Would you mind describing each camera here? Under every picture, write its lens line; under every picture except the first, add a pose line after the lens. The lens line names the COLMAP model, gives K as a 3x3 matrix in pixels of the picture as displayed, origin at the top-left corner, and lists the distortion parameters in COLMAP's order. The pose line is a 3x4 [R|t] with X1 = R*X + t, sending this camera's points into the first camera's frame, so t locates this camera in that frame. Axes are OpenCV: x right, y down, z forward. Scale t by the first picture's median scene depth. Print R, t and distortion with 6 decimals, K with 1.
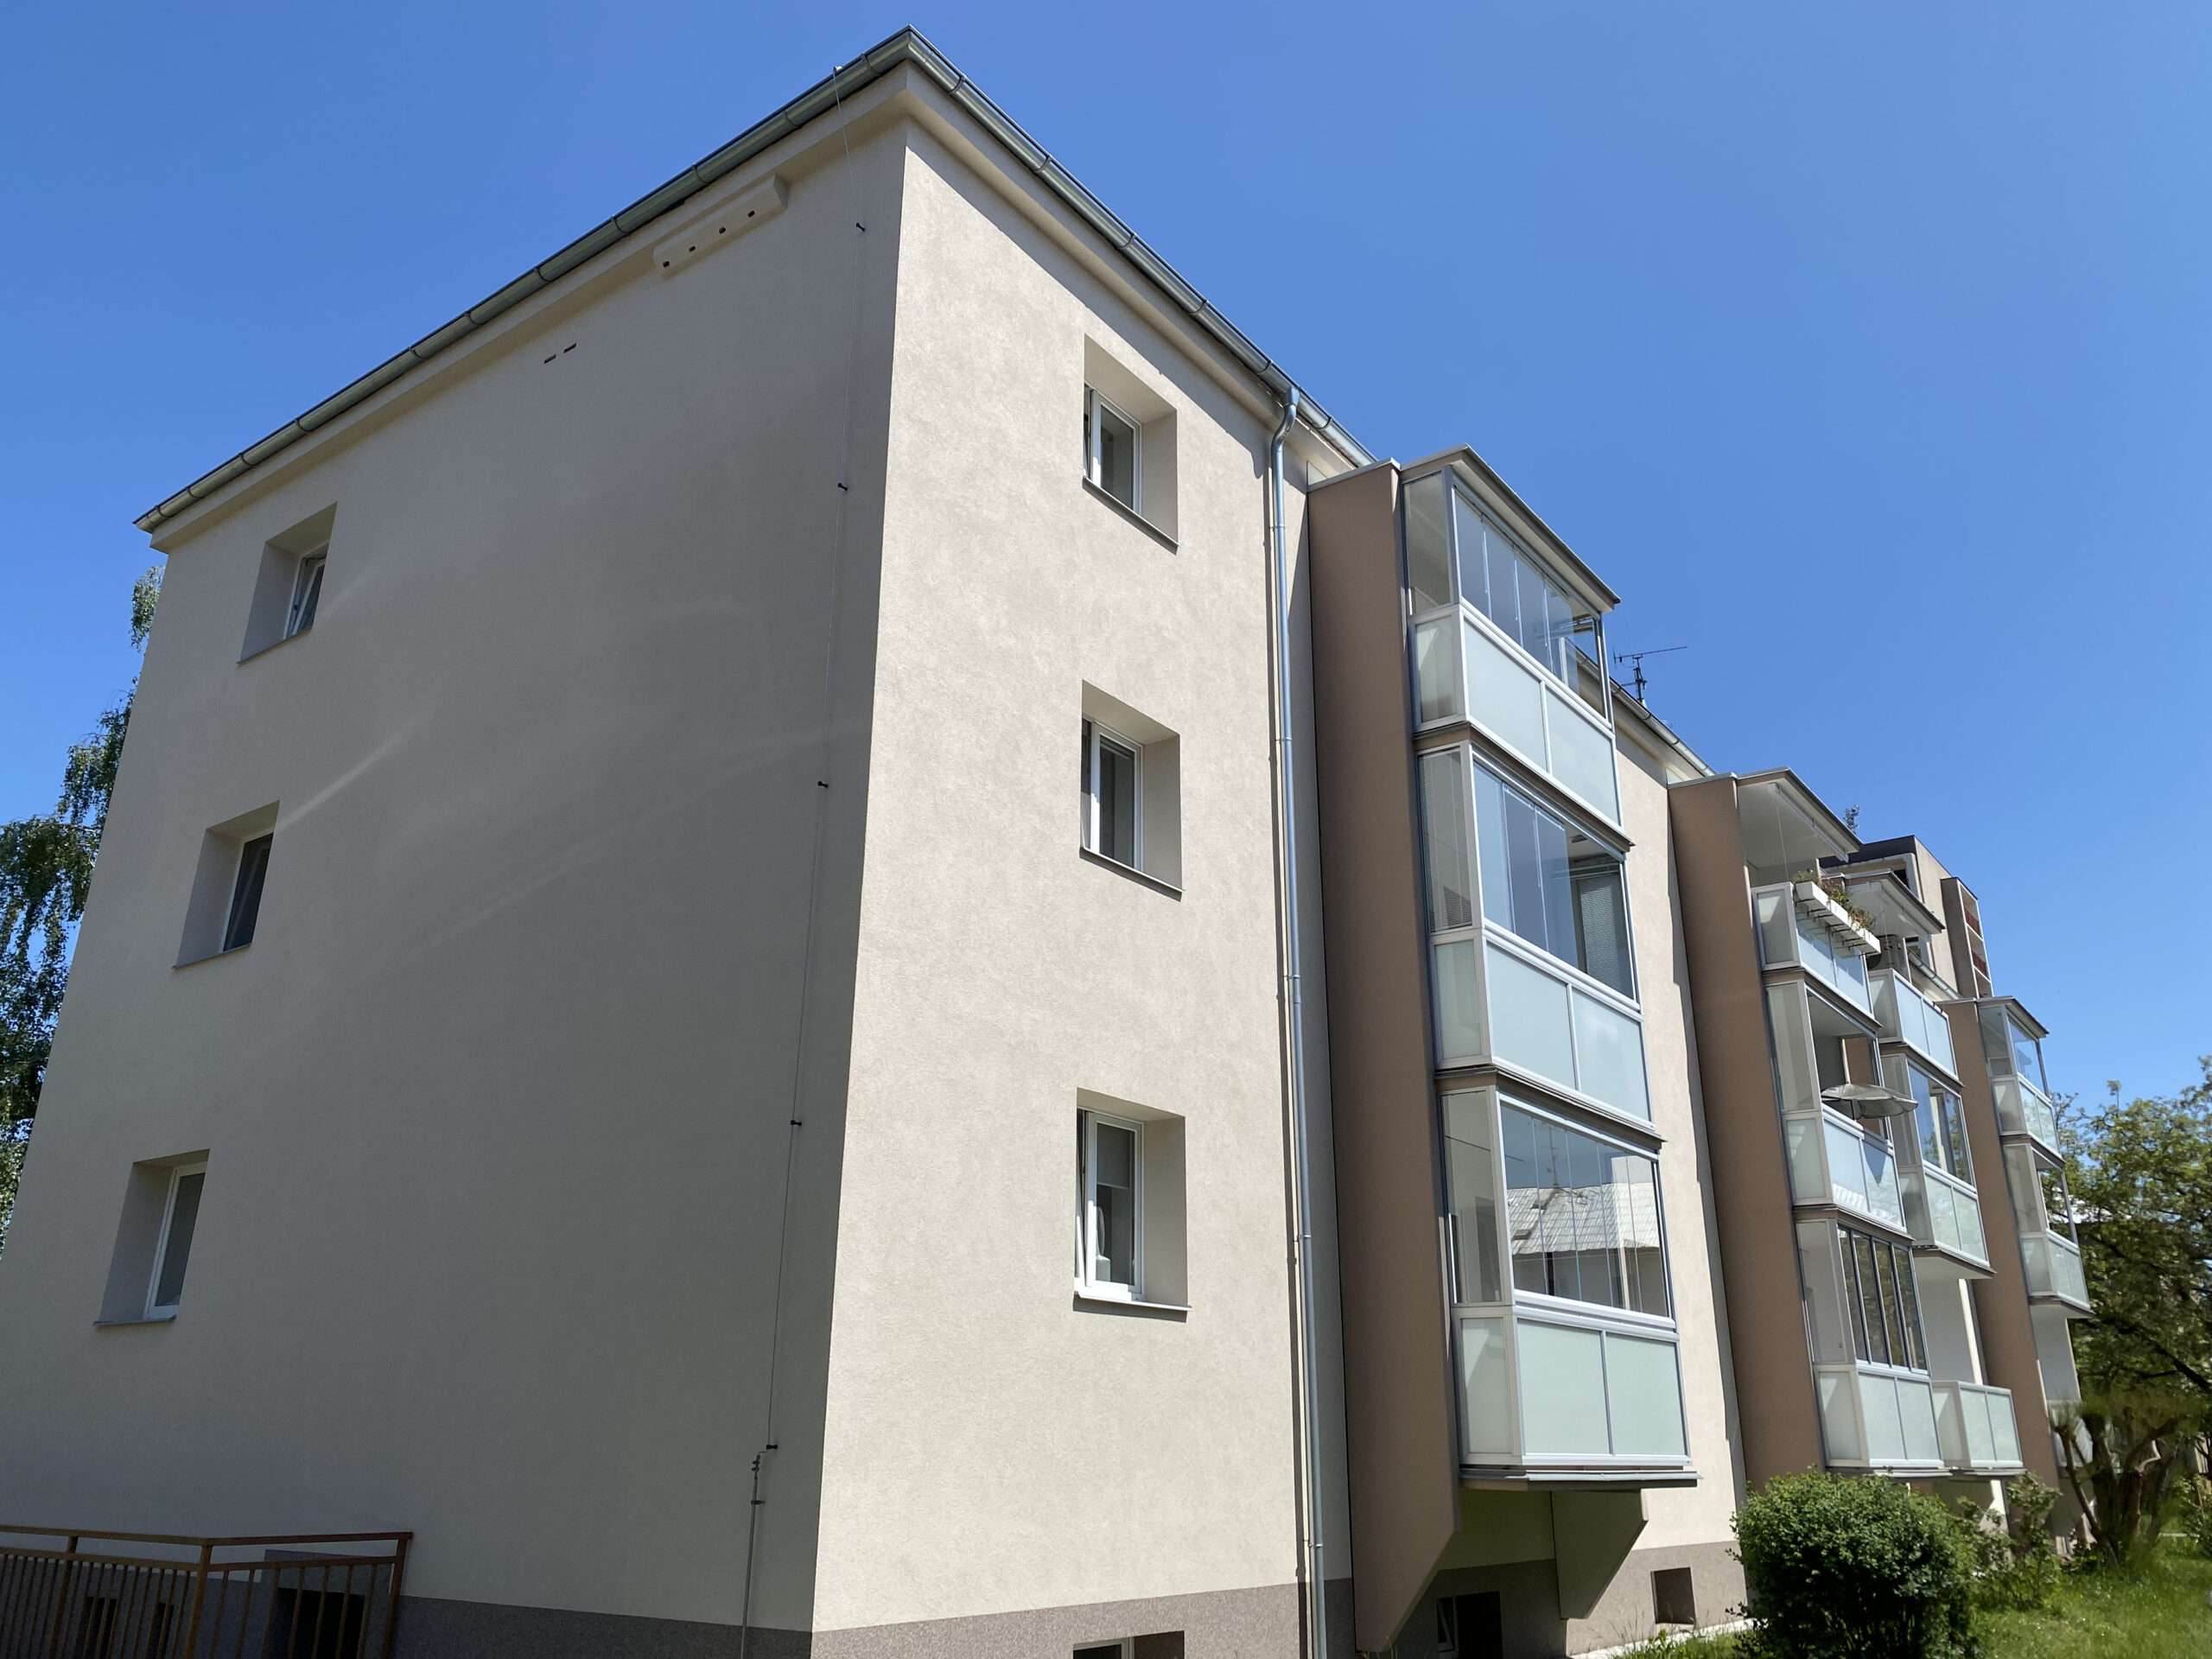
lens RADIAL K [[1664.7, 0, 1109.1], [0, 1664.7, 867.4], [0, 0, 1]] dist [-0.004046, -0.002032]
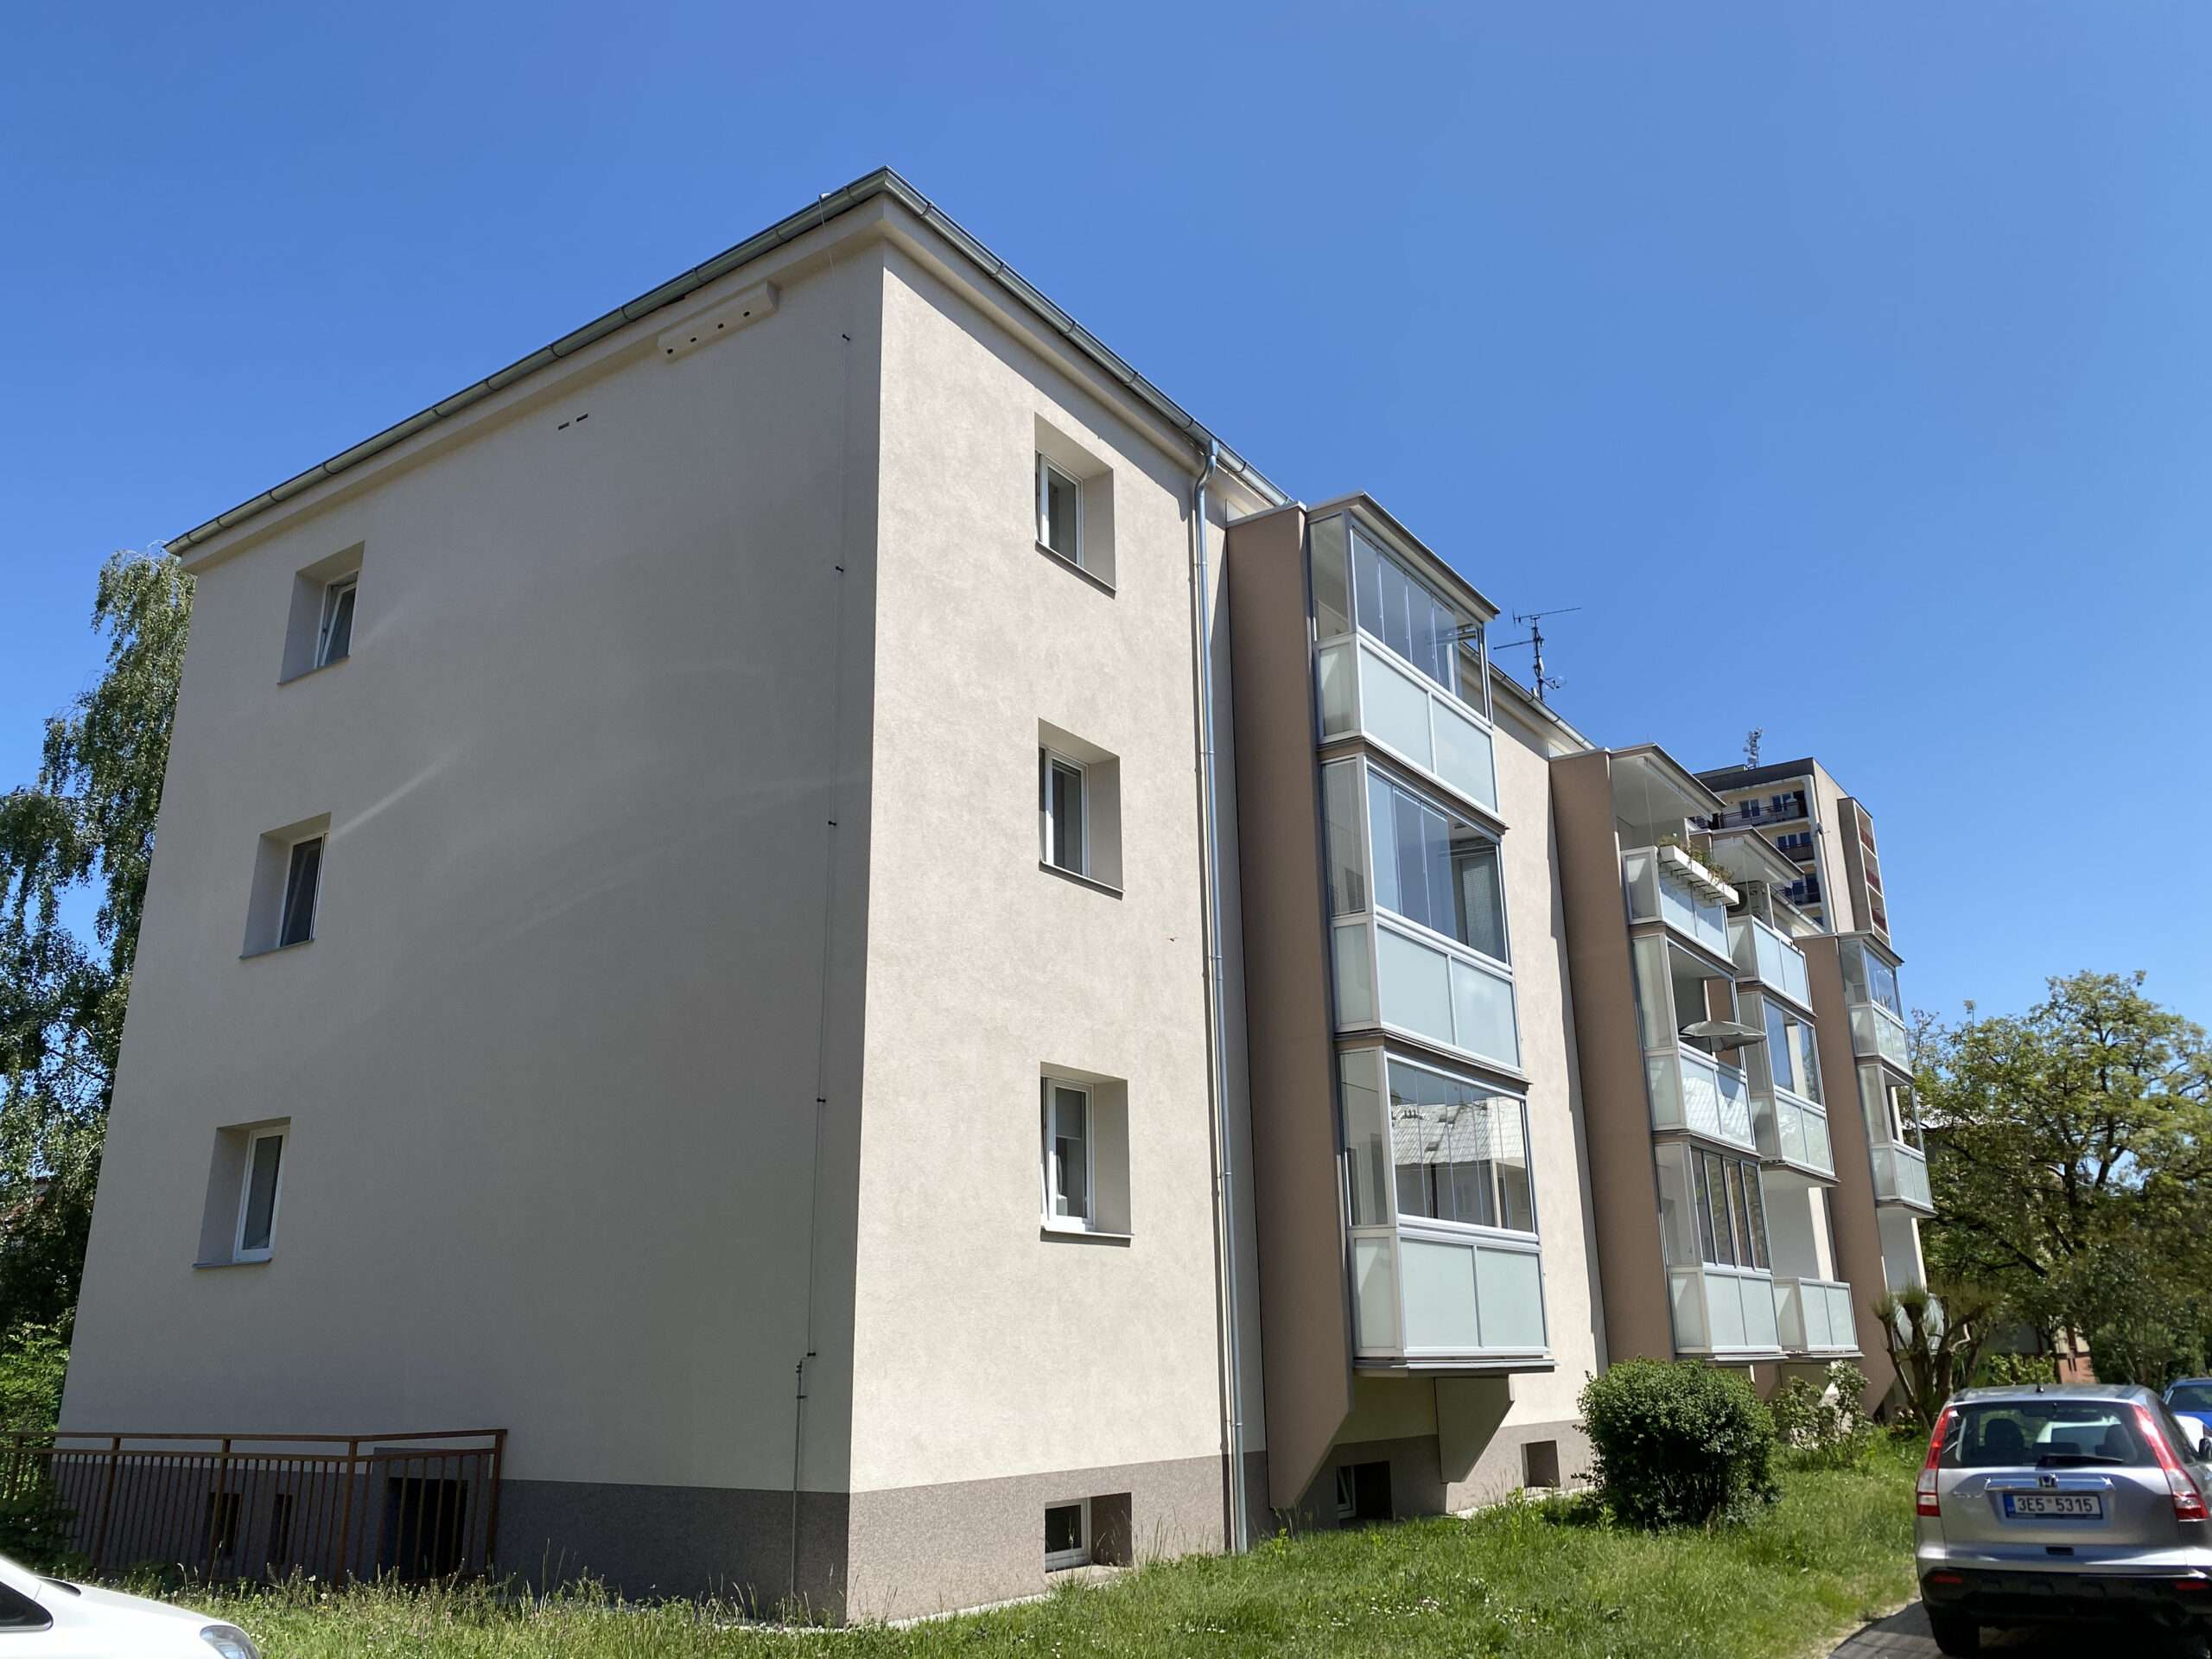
lens RADIAL K [[1702.1, 0, 1105.2], [0, 1702.1, 878.6], [0, 0, 1]] dist [0.025417, -0.078219]
pose [[0.998941, -0.011765, 0.044470, -0.020774], [0.008946, 0.997970, 0.063056, -0.065120], [-0.045122, -0.062591, 0.997019, -0.197127]]
